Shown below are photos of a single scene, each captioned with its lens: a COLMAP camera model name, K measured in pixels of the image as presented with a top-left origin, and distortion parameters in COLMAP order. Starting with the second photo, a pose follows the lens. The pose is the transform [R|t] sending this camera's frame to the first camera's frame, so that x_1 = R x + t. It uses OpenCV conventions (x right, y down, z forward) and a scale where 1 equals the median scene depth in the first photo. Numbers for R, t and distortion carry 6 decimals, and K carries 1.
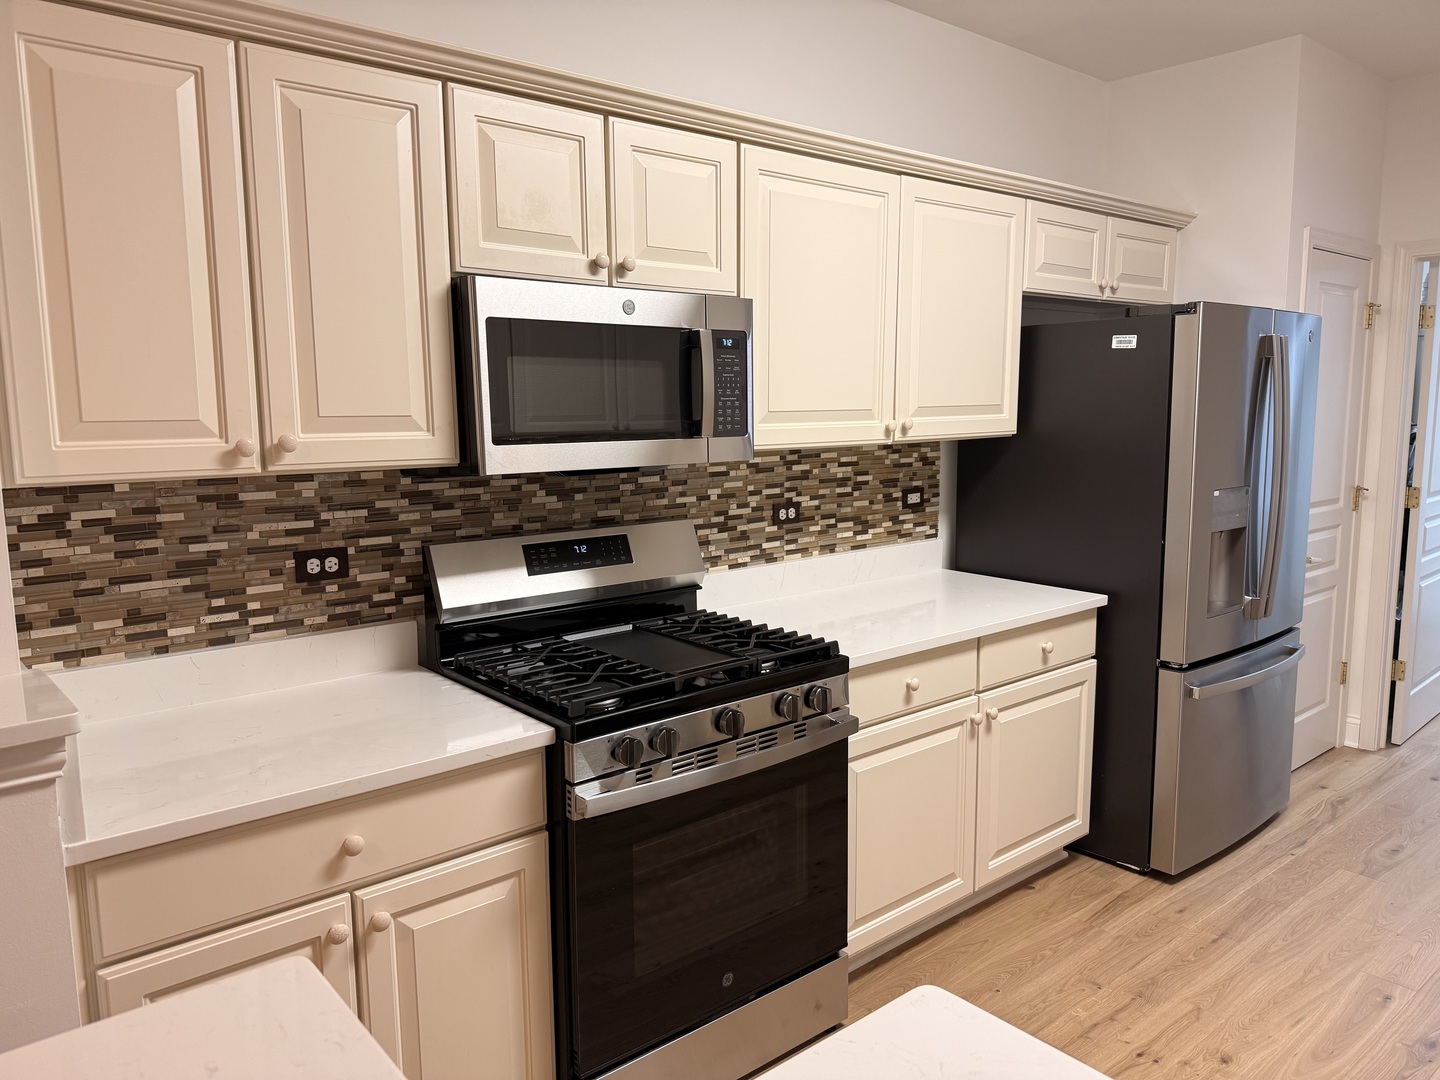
lens RADIAL K [[1013.2, 0, 705.8], [0, 1013.2, 531.1], [0, 0, 1]] dist [0.051430, -0.072181]
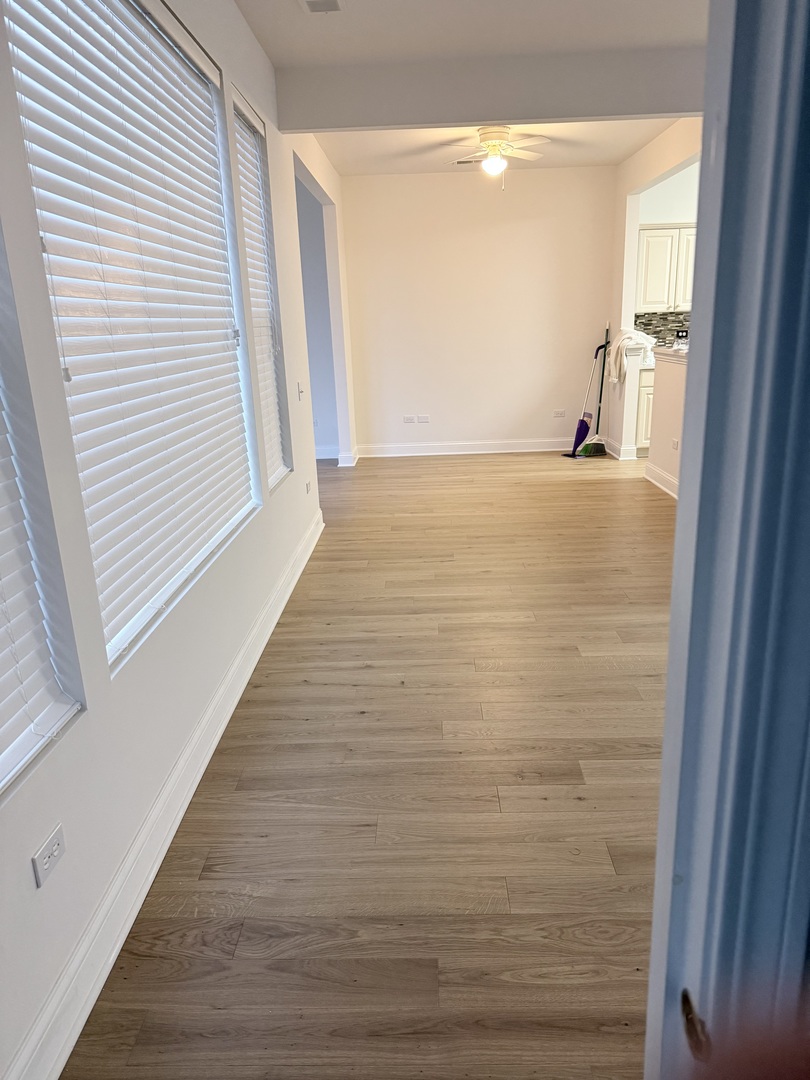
lens RADIAL K [[759.9, 0, 407.3], [0, 759.9, 544.0], [0, 0, 1]] dist [0.051430, -0.072181]
pose [[0.757831, 0.177396, -0.627872, 0.948244], [-0.059474, 0.977104, 0.204281, 0.302677], [0.649735, -0.117468, 0.751030, -2.334603]]
